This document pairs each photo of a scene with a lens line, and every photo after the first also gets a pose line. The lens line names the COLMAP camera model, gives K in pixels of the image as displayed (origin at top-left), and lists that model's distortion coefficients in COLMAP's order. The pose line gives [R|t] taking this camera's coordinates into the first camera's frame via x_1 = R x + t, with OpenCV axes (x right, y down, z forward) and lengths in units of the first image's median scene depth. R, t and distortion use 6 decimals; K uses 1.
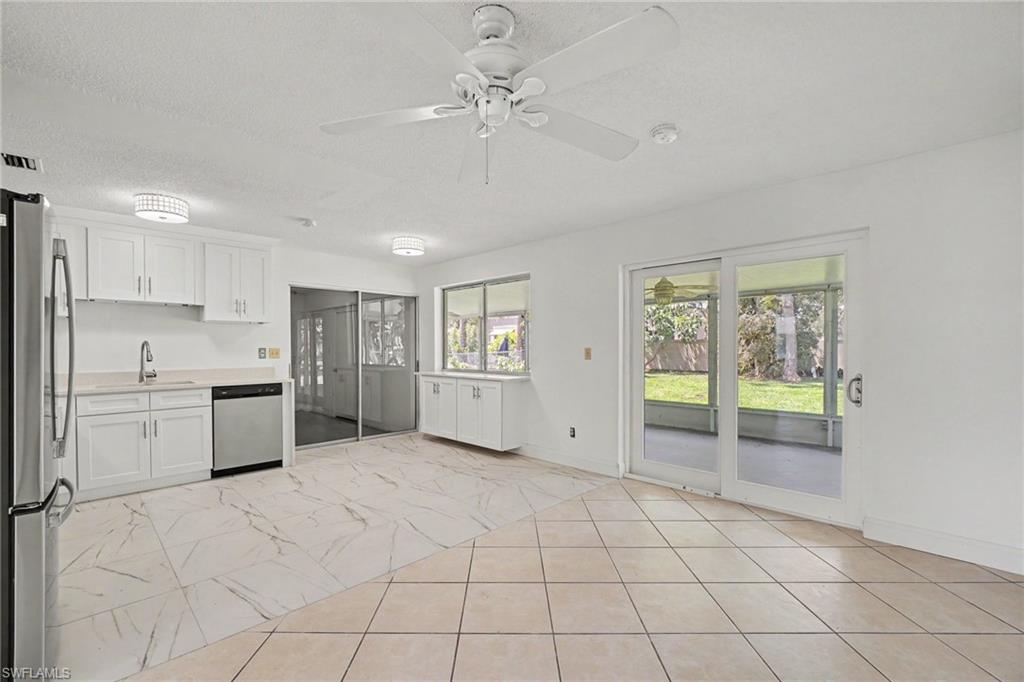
lens RADIAL K [[439.7, 0, 528.2], [0, 439.7, 350.9], [0, 0, 1]] dist [-0.004478, 0.000689]
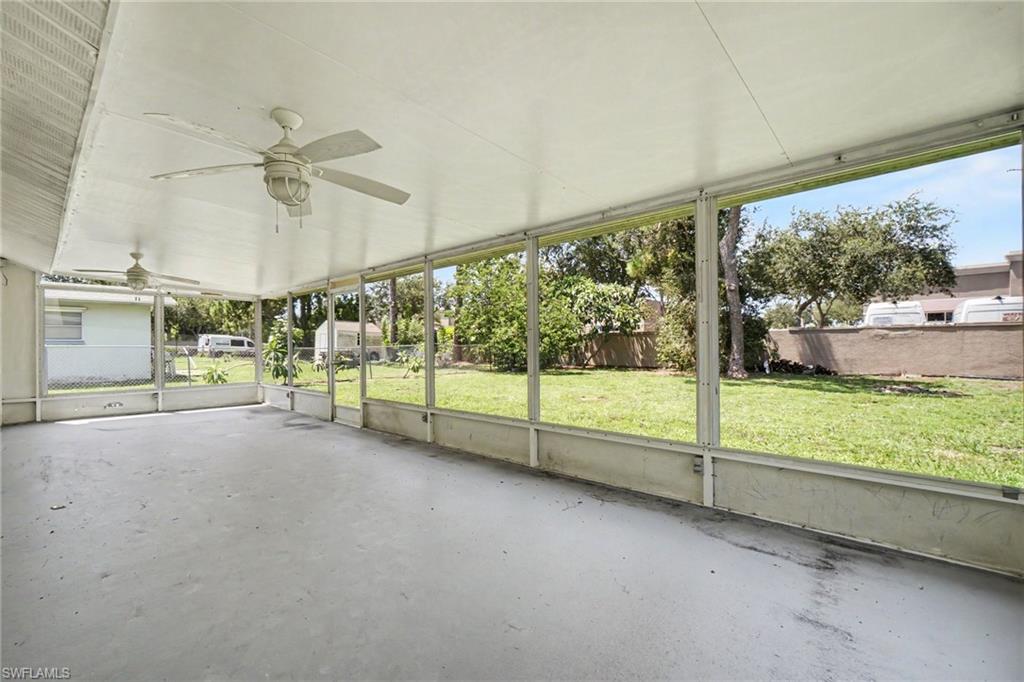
lens RADIAL K [[439.7, 0, 521.2], [0, 439.7, 344.2], [0, 0, 1]] dist [-0.004478, 0.000689]
pose [[0.999337, -0.005173, 0.036033, 0.150247], [0.005532, 0.999936, -0.009883, 0.010441], [-0.035980, 0.010076, 0.999302, 0.163489]]
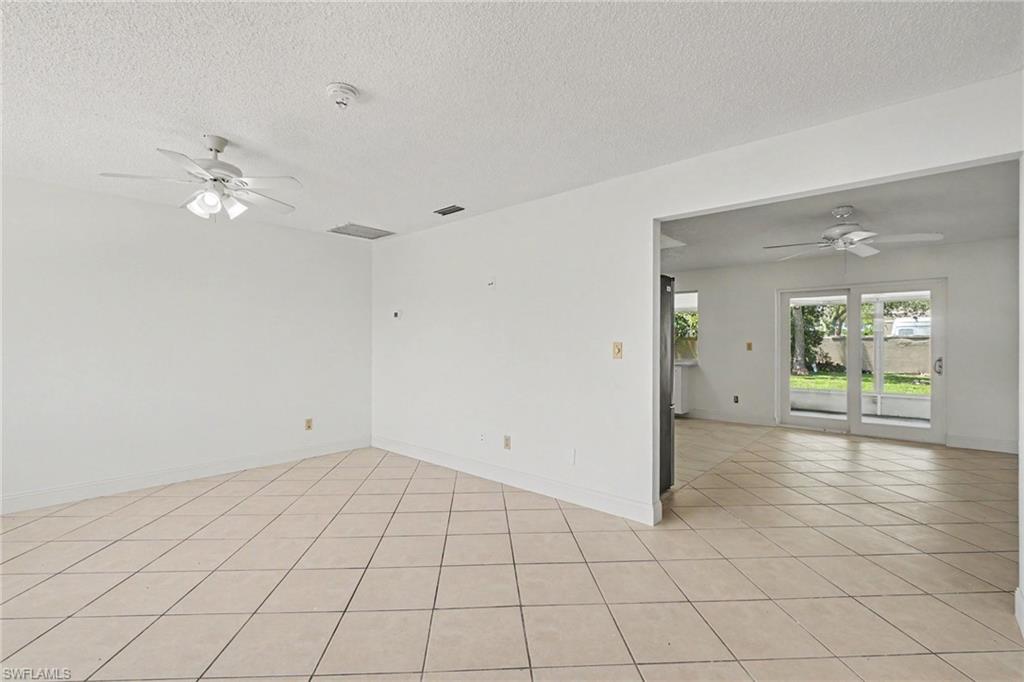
lens RADIAL K [[464.1, 0, 530.1], [0, 464.1, 344.8], [0, 0, 1]] dist [-0.000933, -0.001252]
pose [[0.997144, 0.004562, 0.075385, -0.175438], [-0.004120, 0.999973, -0.006016, 0.003132], [-0.075410, 0.005689, 0.997136, -0.127415]]
